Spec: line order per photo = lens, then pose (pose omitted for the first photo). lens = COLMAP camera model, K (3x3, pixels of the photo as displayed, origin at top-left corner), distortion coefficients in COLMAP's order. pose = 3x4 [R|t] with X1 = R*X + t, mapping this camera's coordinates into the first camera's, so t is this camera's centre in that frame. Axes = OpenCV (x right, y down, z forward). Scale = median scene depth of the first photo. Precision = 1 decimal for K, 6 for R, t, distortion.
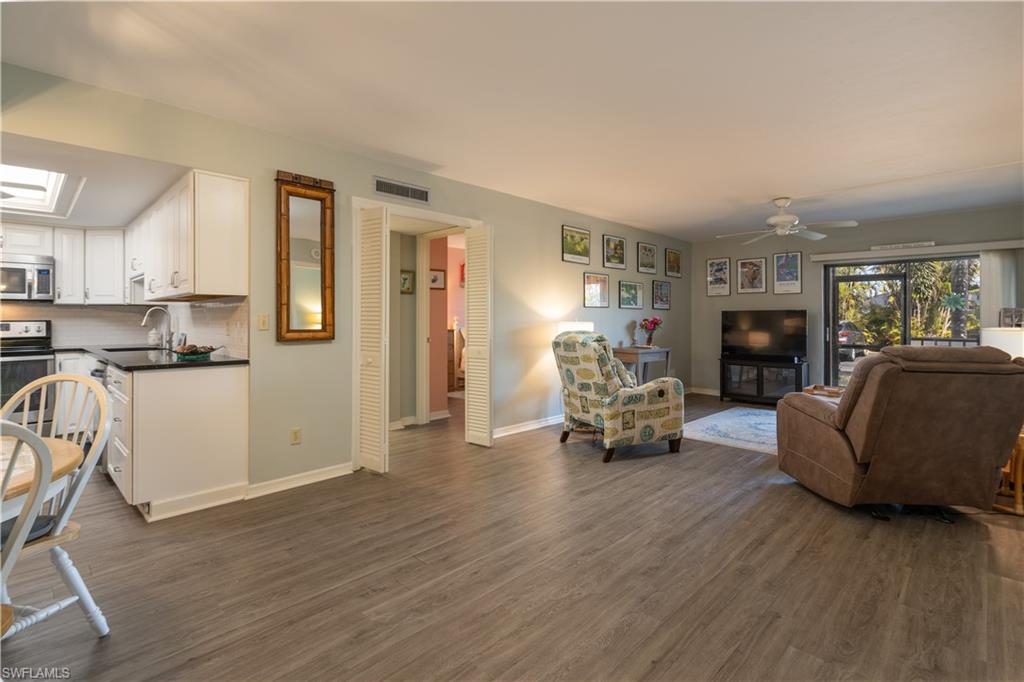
lens RADIAL K [[481.3, 0, 521.9], [0, 481.3, 315.1], [0, 0, 1]] dist [-0.000193, 0.000238]
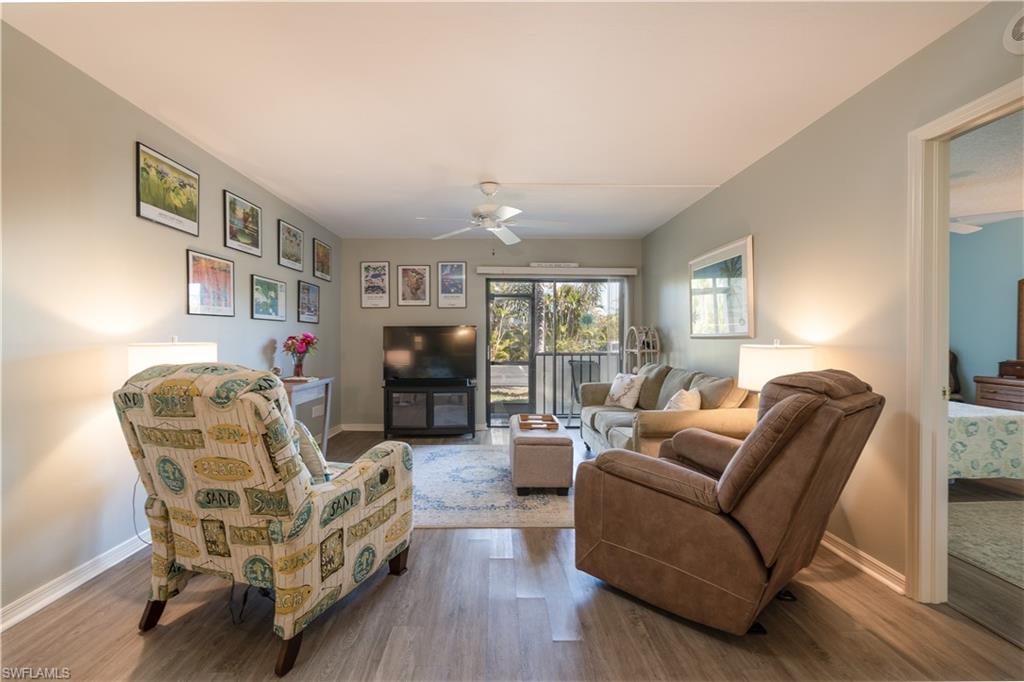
lens RADIAL K [[473.3, 0, 512.2], [0, 473.3, 338.7], [0, 0, 1]] dist [-0.001189, 0.000659]
pose [[0.712443, -0.004405, 0.701716, 0.020436], [-0.004638, 0.999929, 0.010986, 0.003861], [-0.701715, -0.011082, 0.712372, 0.432696]]
